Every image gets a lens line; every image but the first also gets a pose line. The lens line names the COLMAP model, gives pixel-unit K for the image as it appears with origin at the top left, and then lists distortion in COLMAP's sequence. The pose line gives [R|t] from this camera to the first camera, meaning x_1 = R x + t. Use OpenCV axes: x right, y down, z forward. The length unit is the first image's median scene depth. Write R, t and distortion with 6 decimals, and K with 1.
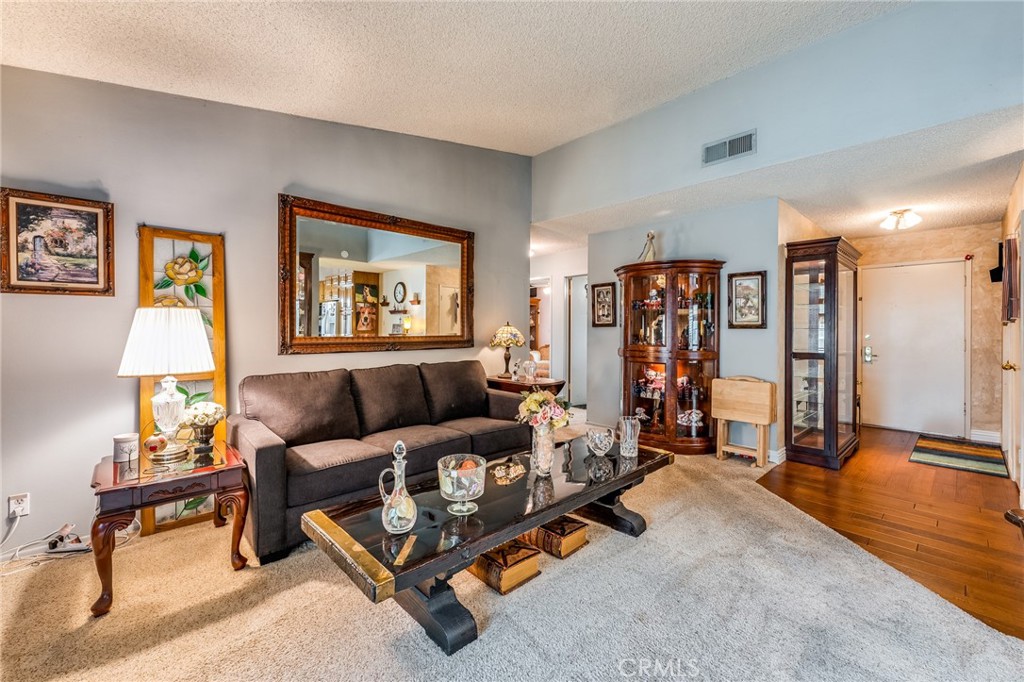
lens RADIAL K [[417.8, 0, 511.0], [0, 417.8, 337.9], [0, 0, 1]] dist [0.002661, -0.000016]
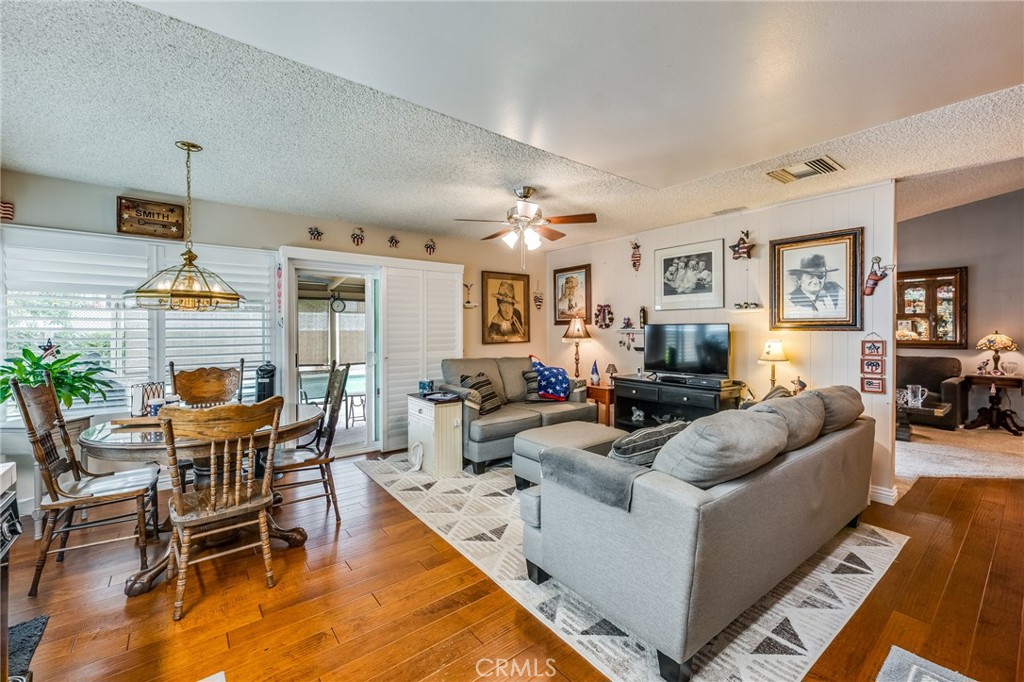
lens RADIAL K [[424.7, 0, 516.0], [0, 424.7, 329.7], [0, 0, 1]] dist [0.008348, -0.000050]
pose [[-0.086496, -0.000232, -0.996252, 2.209538], [-0.019800, 0.999803, 0.001486, -0.022138], [0.996055, 0.019854, -0.086483, -0.550656]]
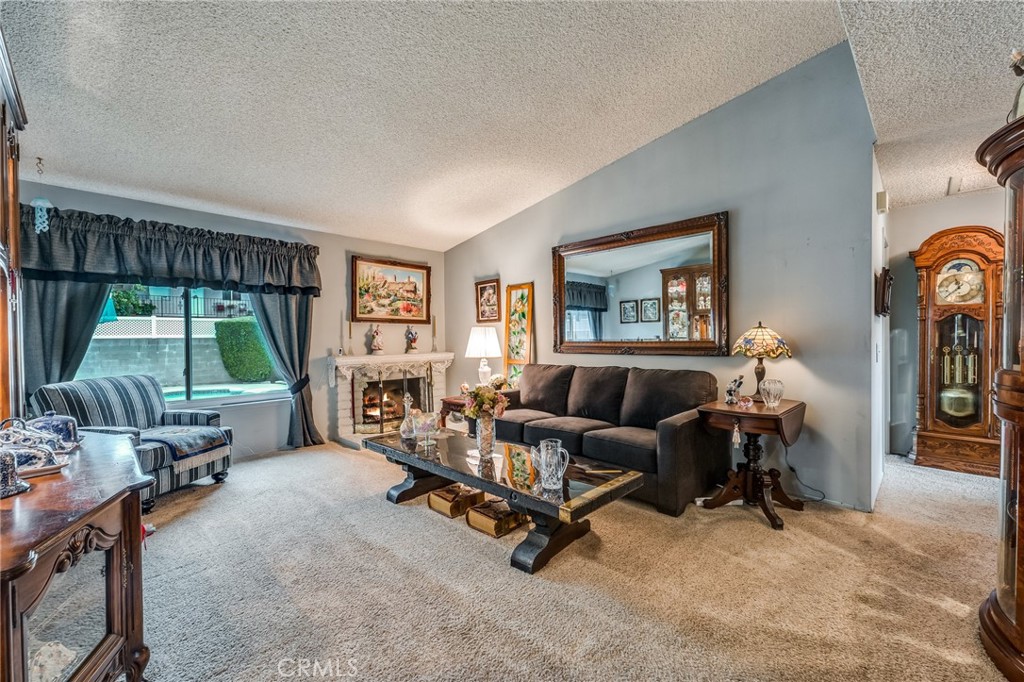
lens RADIAL K [[417.8, 0, 511.0], [0, 417.8, 337.9], [0, 0, 1]] dist [0.002661, -0.000016]
pose [[0.024374, -0.001403, -0.999702, 1.053362], [-0.010096, 0.999948, -0.001649, -0.009560], [0.999652, 0.010134, 0.024359, 0.871495]]
